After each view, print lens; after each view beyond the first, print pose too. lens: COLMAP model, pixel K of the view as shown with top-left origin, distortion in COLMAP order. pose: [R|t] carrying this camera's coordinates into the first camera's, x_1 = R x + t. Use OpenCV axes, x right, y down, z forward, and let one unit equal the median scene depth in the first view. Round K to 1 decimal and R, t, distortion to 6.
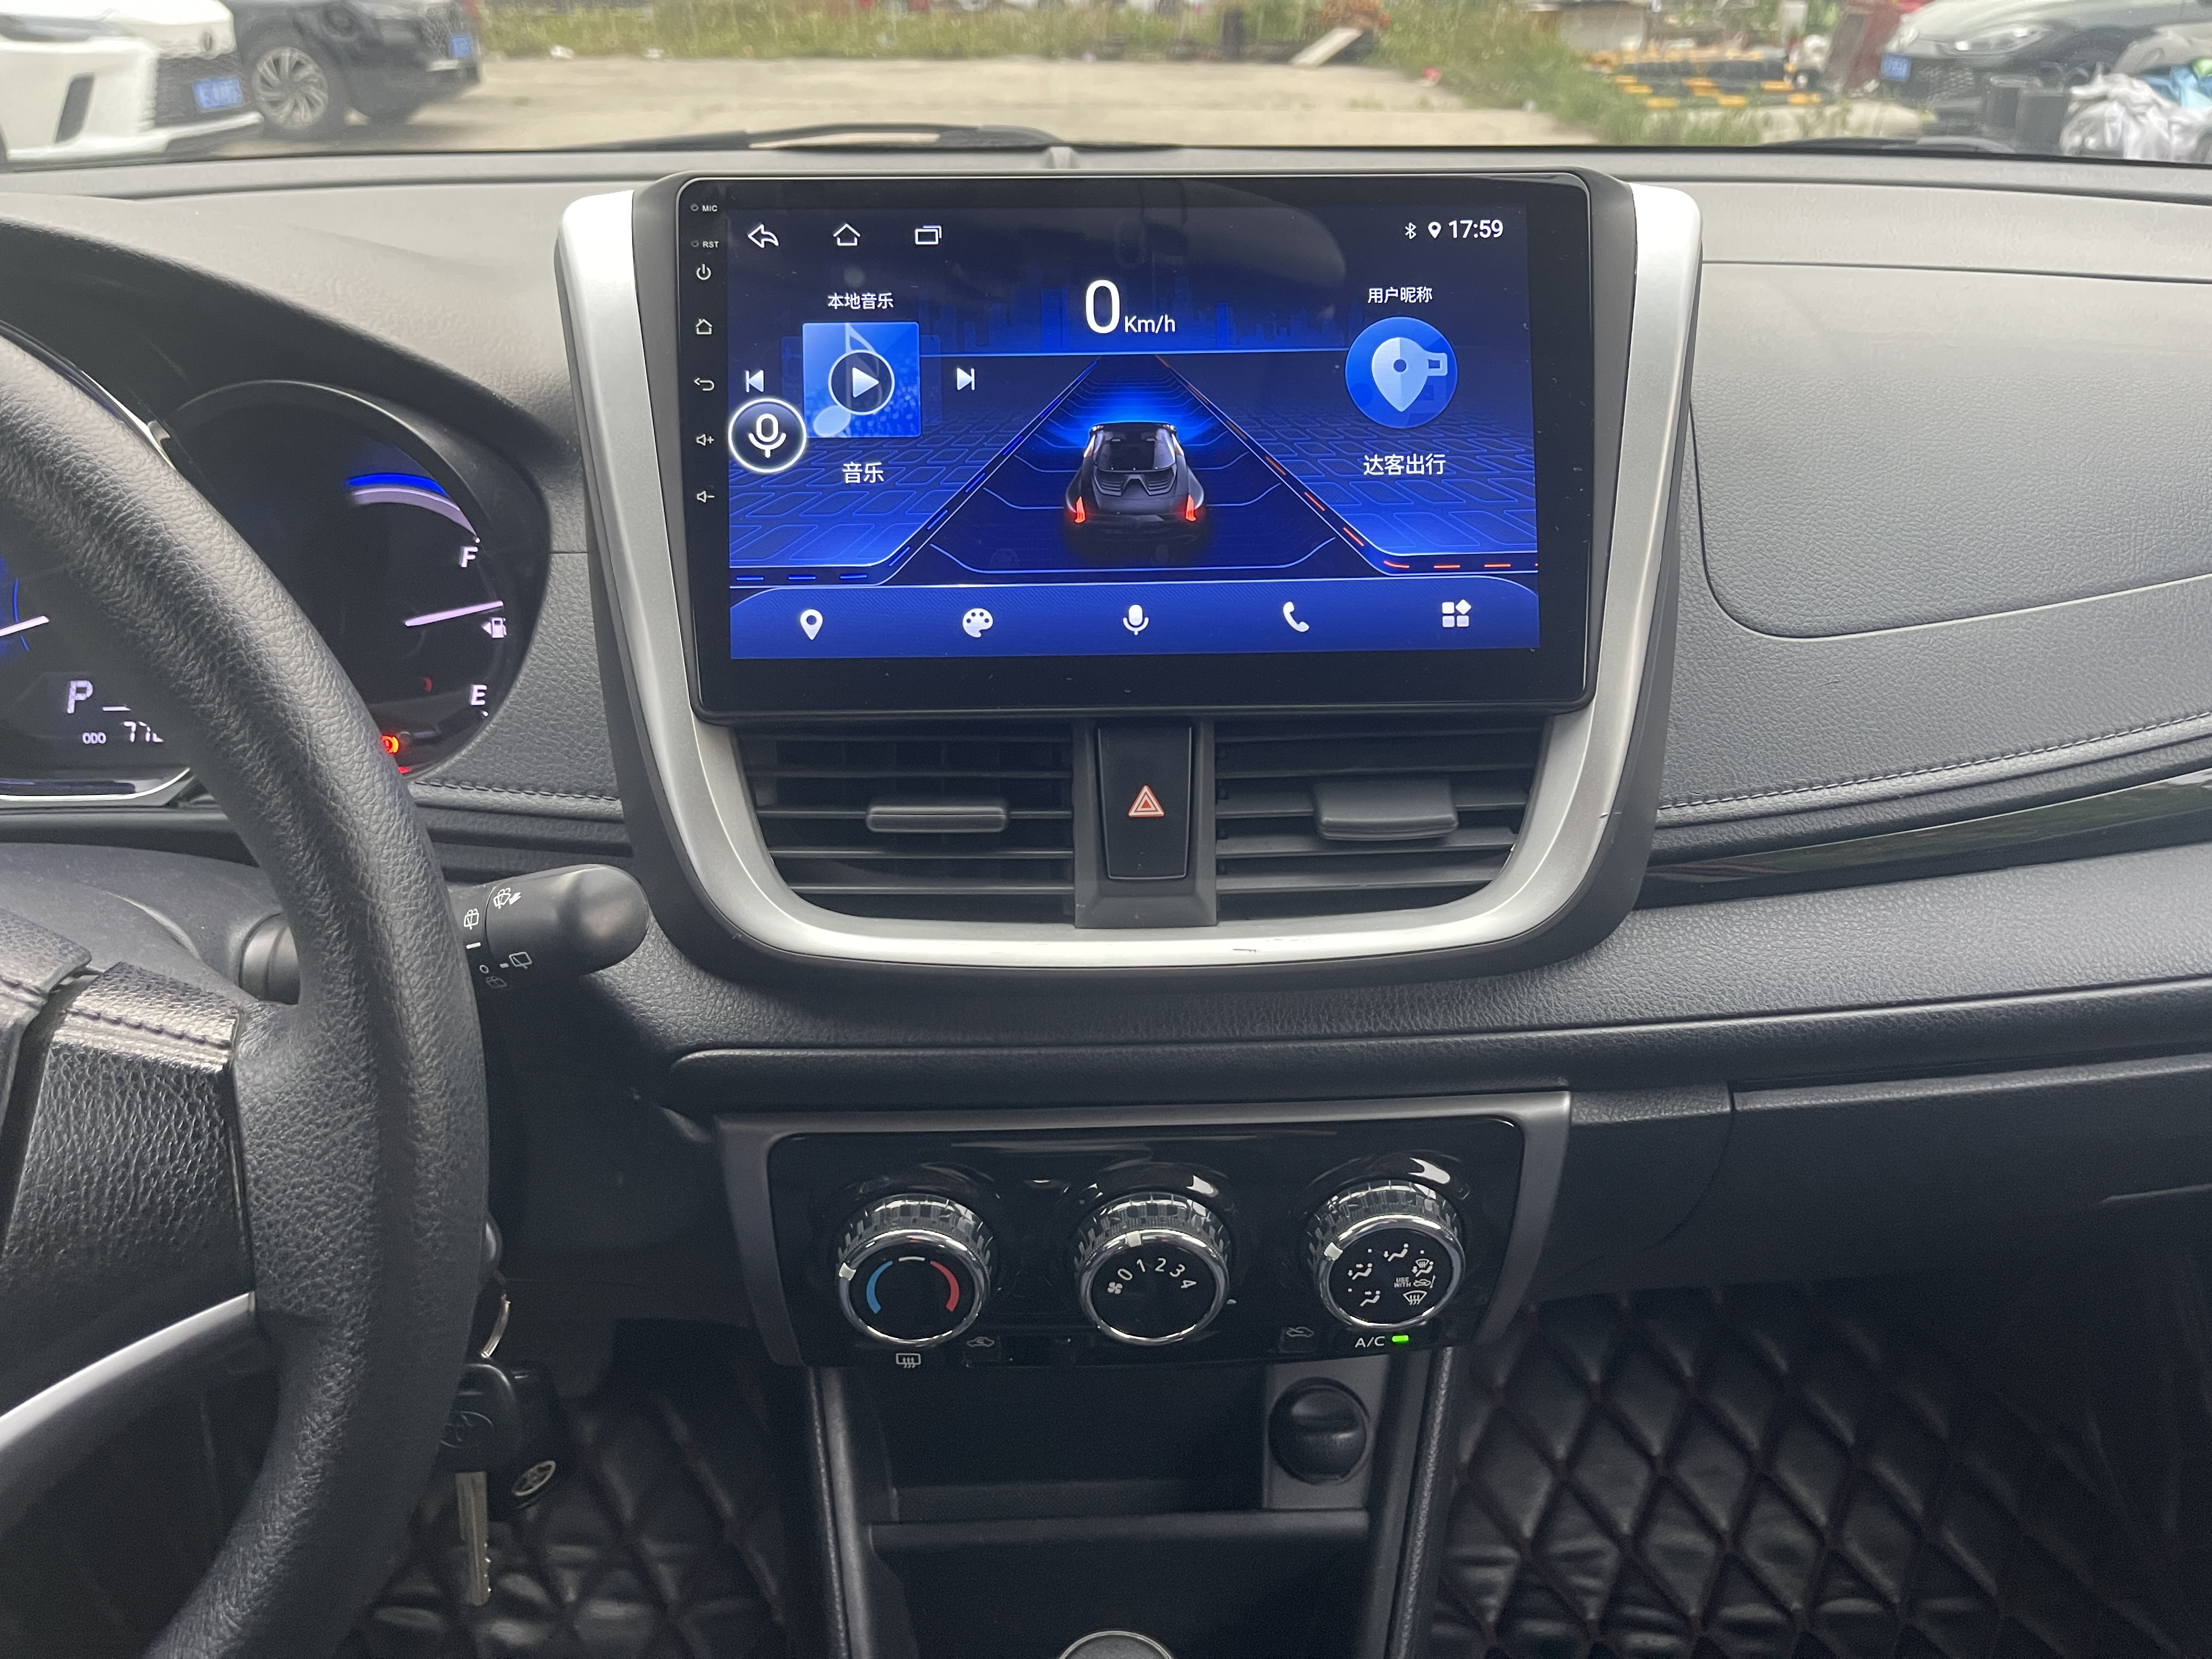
lens RADIAL K [[1700.3, 0, 1098.5], [0, 1700.3, 830.4], [0, 0, 1]] dist [0.066148, -0.090878]
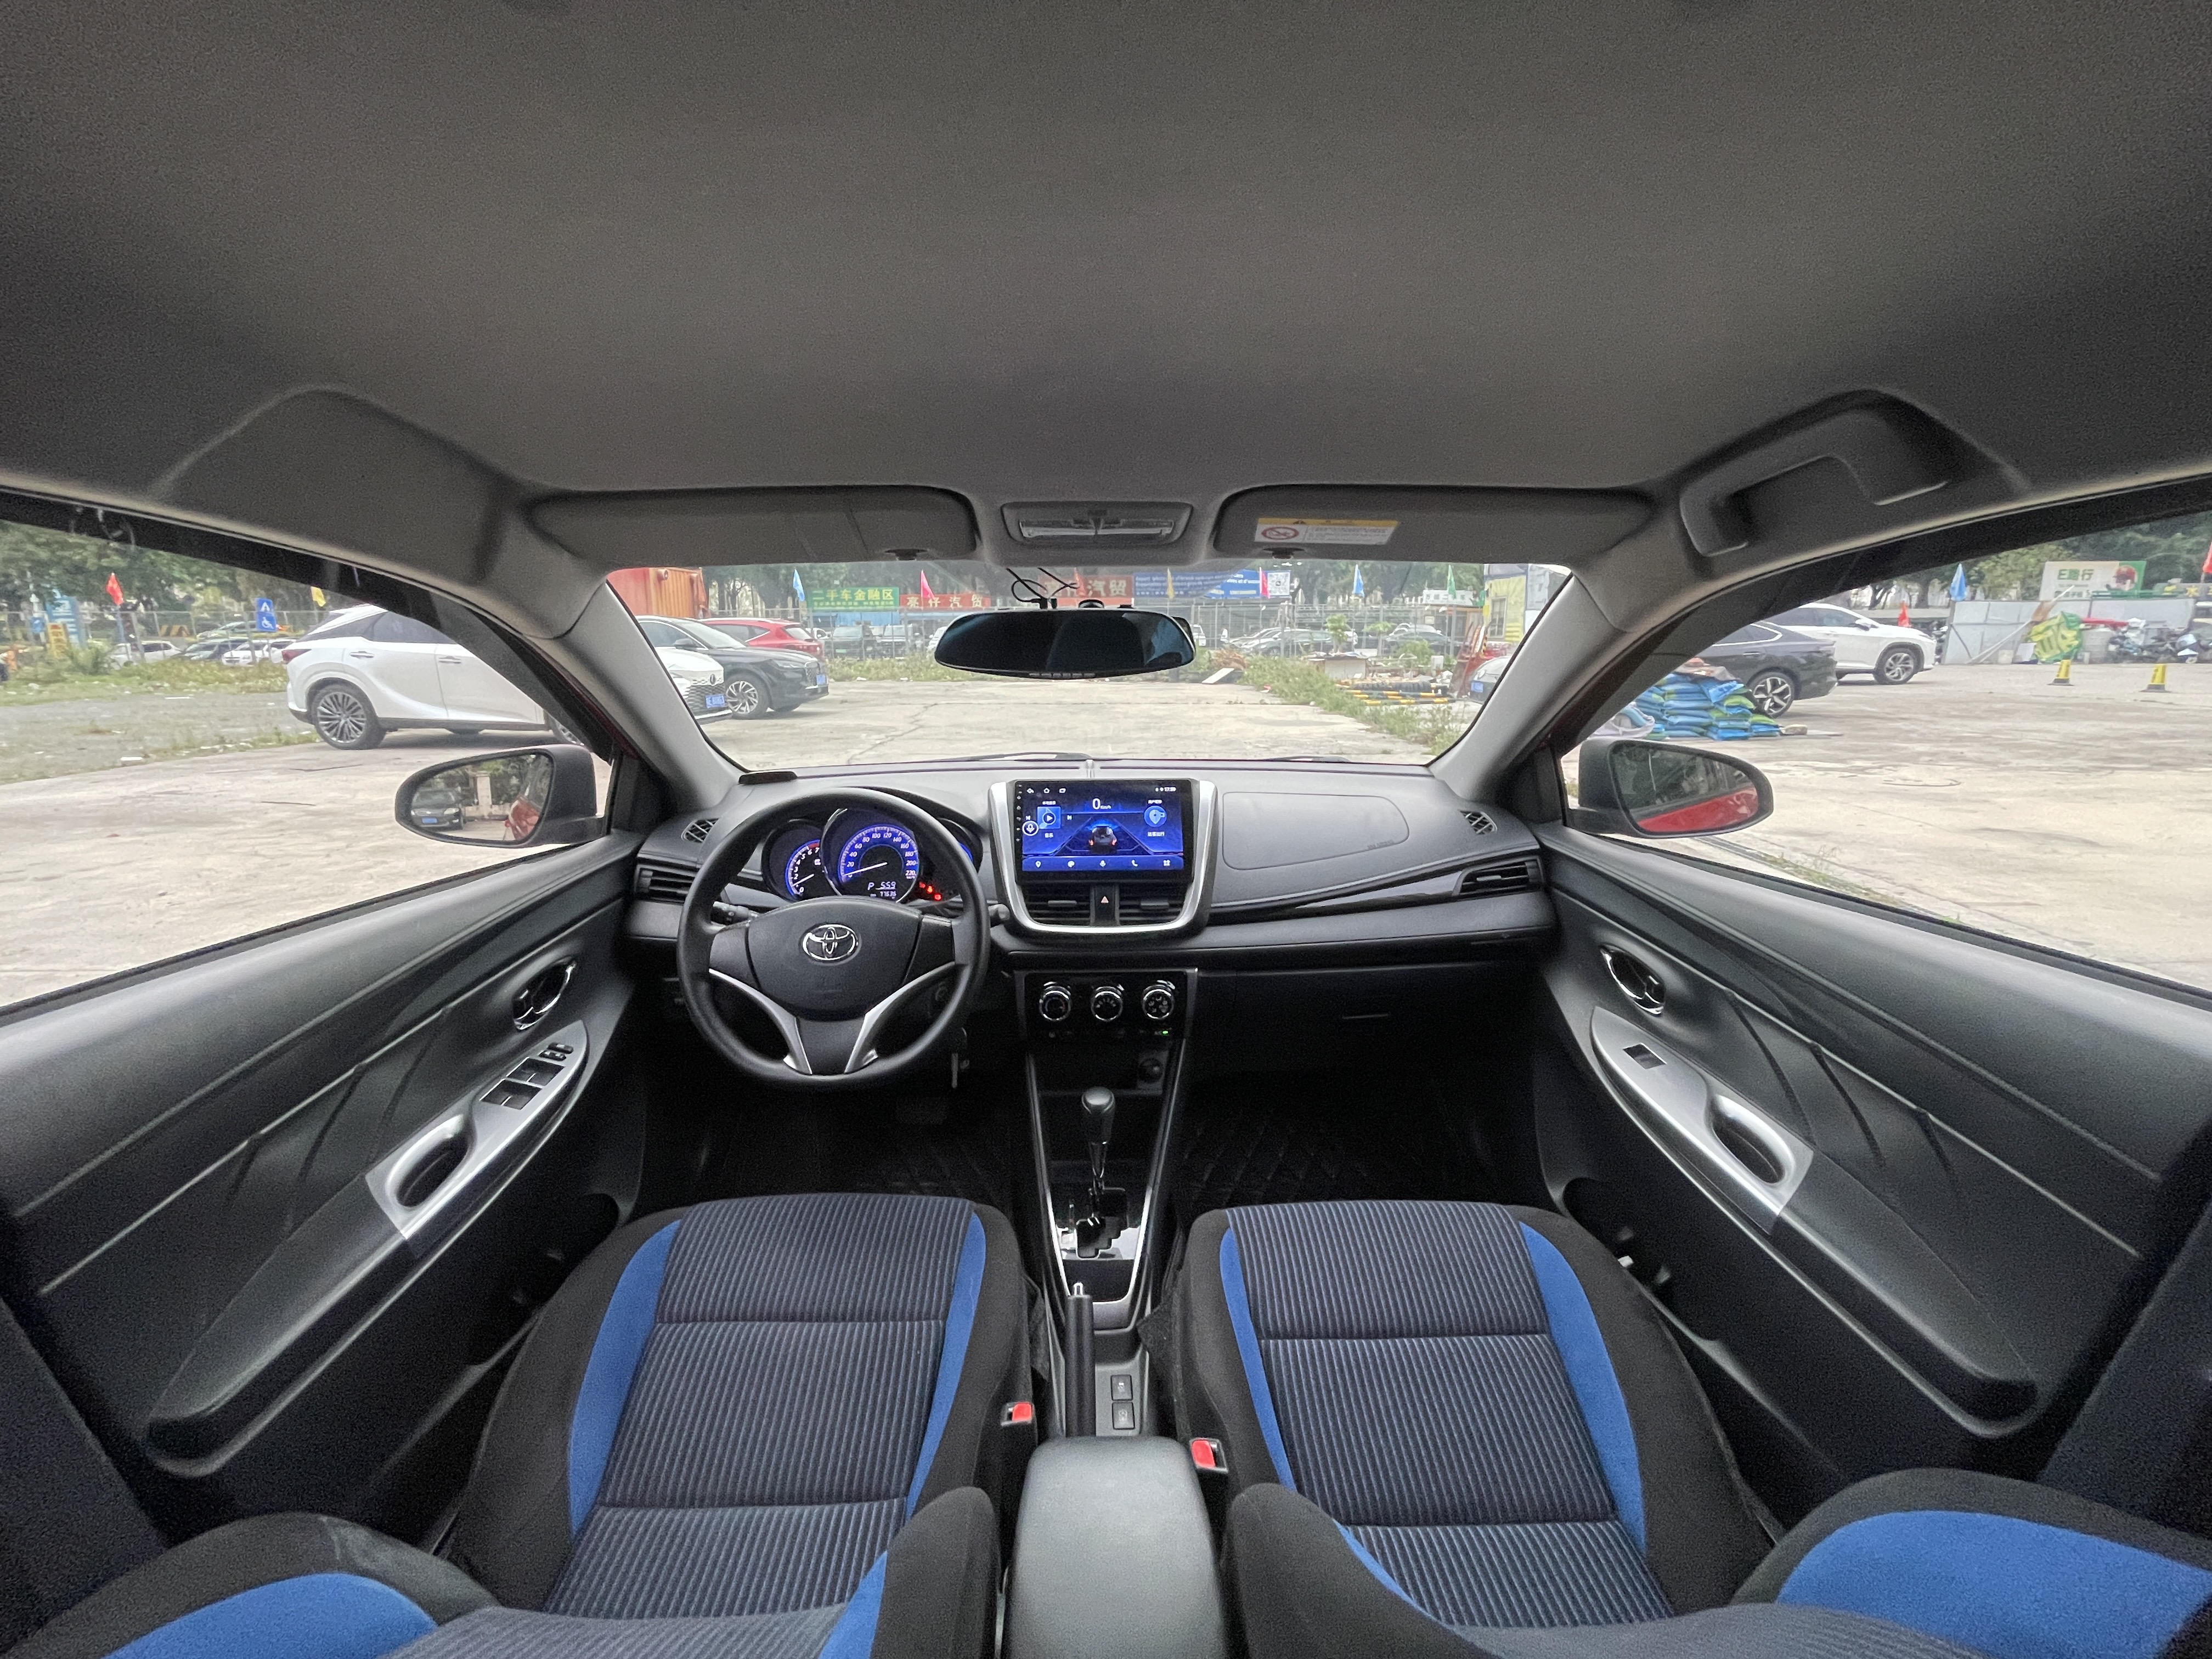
lens RADIAL K [[906.1, 0, 1099.3], [0, 906.1, 822.9], [0, 0, 1]] dist [0.005922, -0.000782]
pose [[0.999894, 0.000489, -0.014550, 0.023099], [-0.004224, 0.966196, -0.257775, 0.203608], [0.013932, 0.257809, 0.966095, -0.731045]]
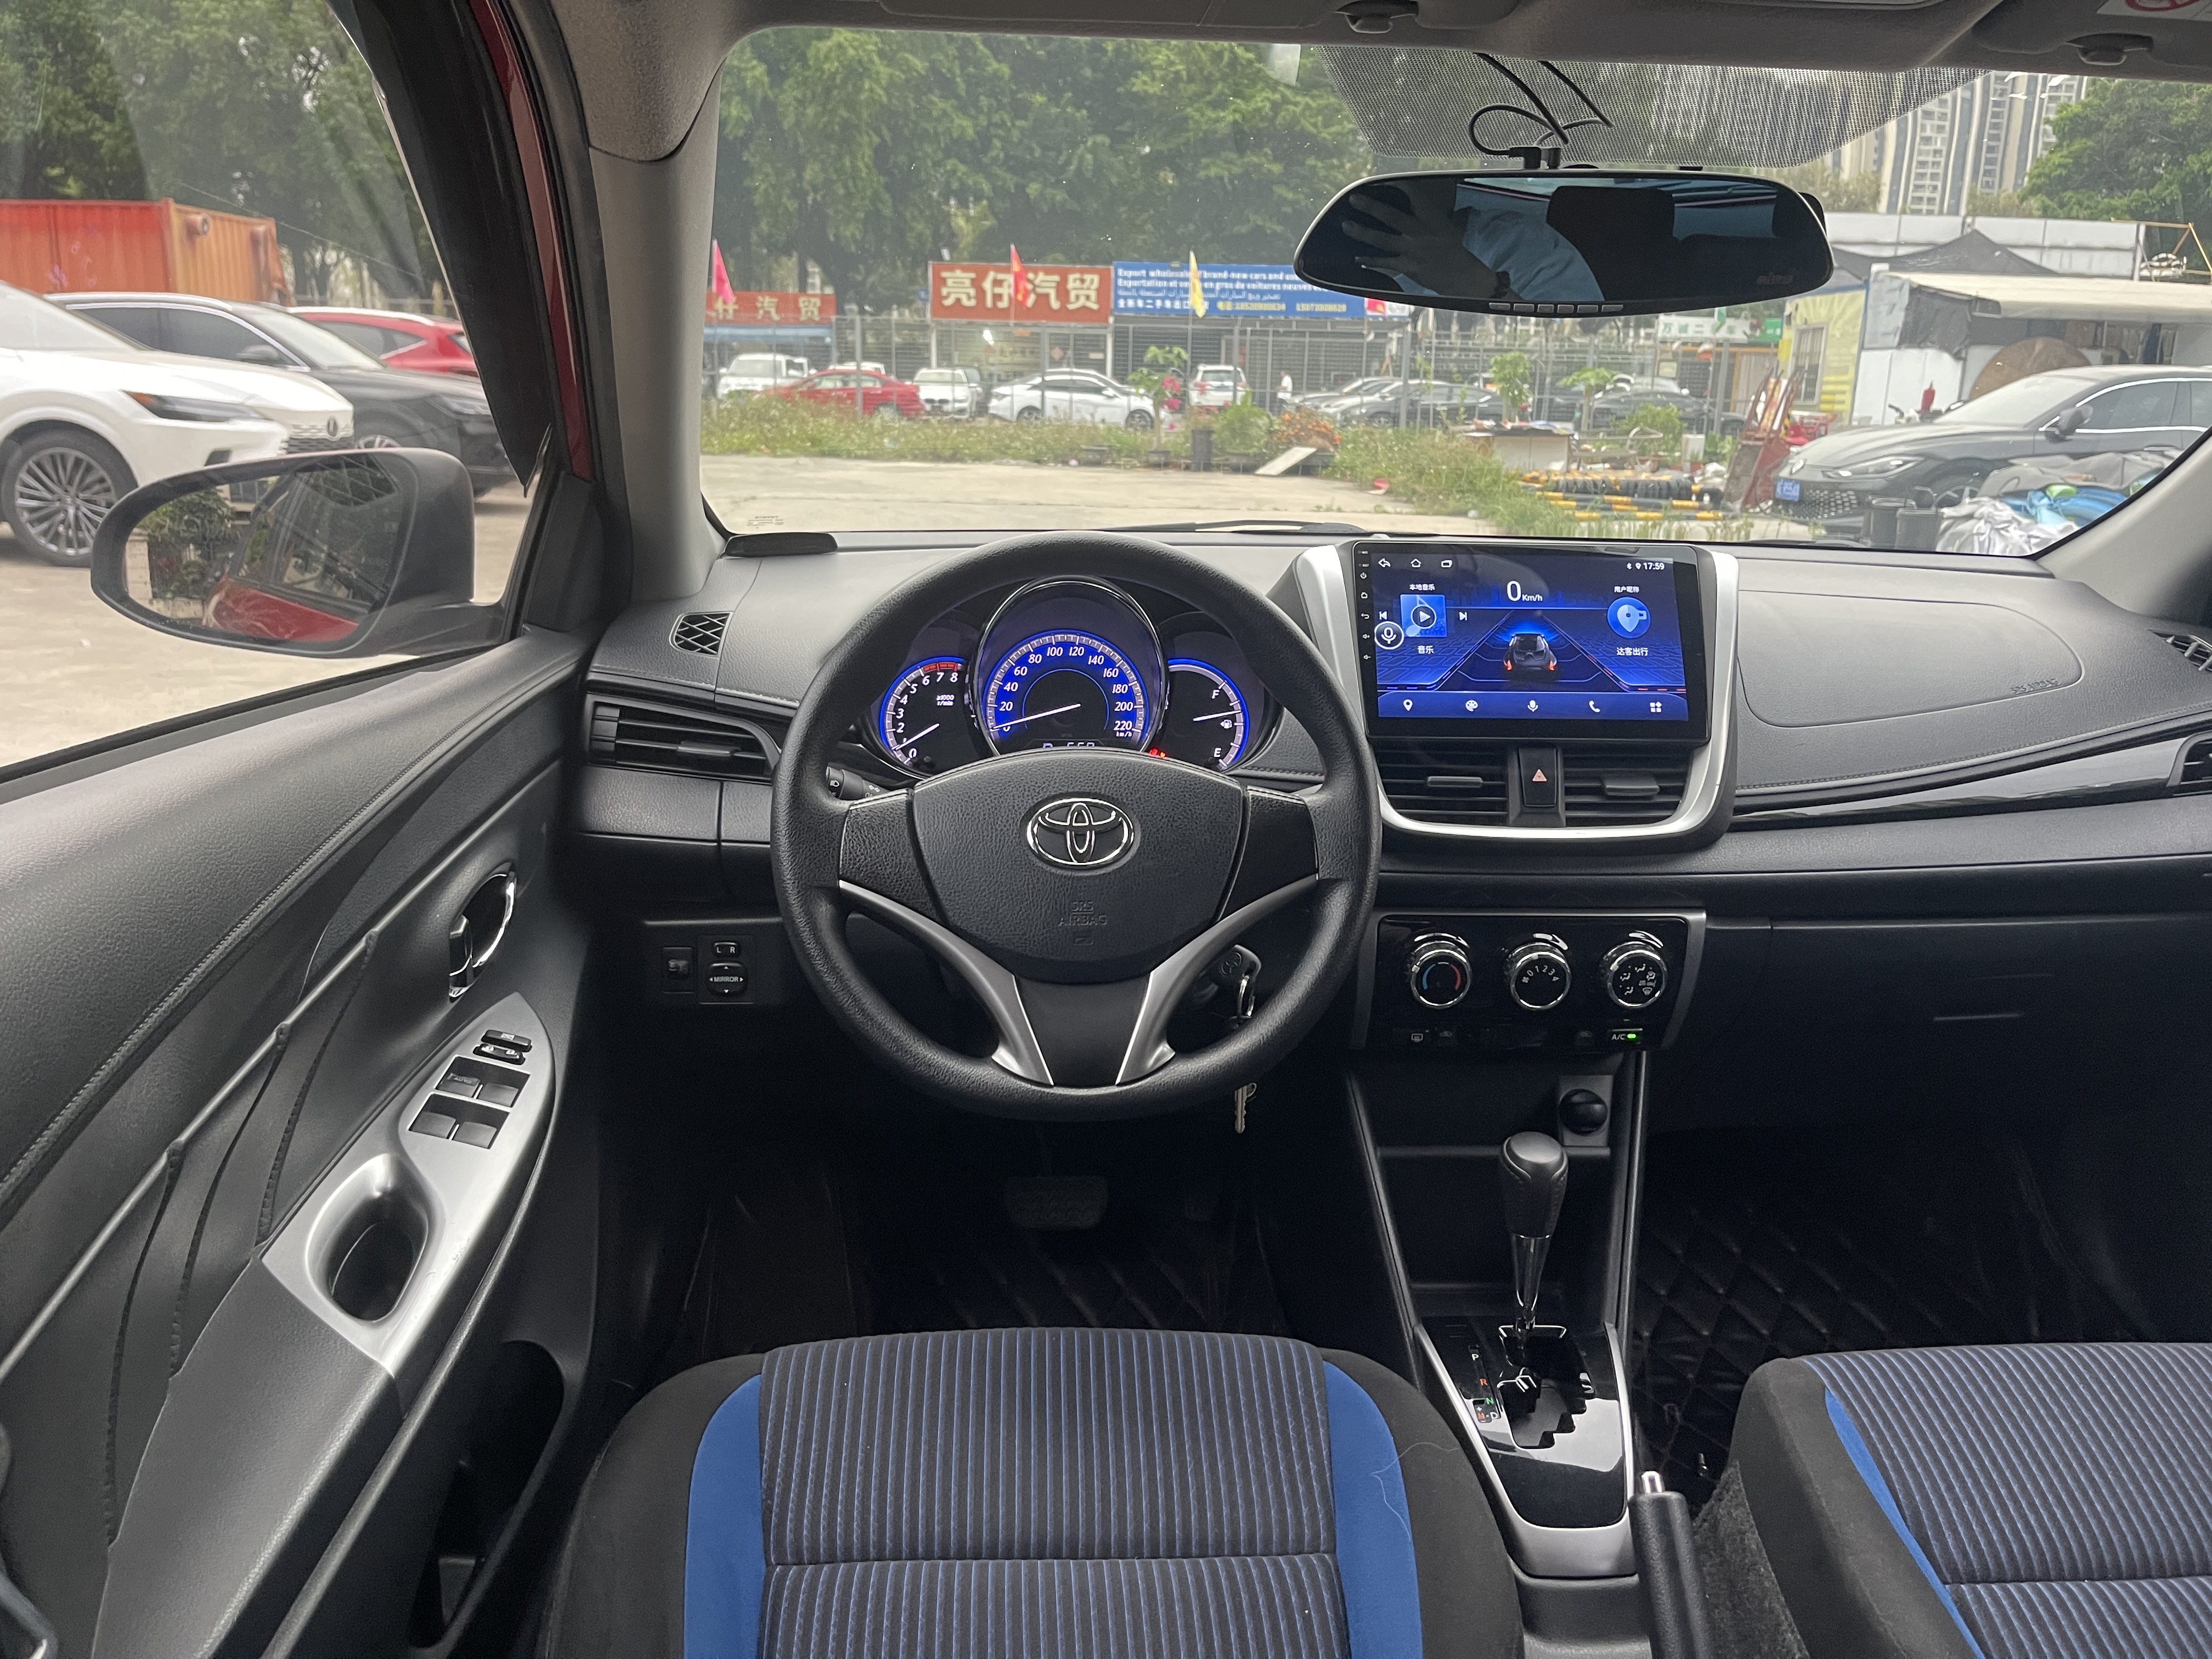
lens RADIAL K [[1700.3, 0, 1119.7], [0, 1700.3, 829.2], [0, 0, 1]] dist [0.066148, -0.090878]
pose [[0.998983, 0.017646, 0.041485, -0.321689], [-0.008563, 0.977733, -0.209678, 0.275242], [-0.044261, 0.209109, 0.976890, -0.662275]]
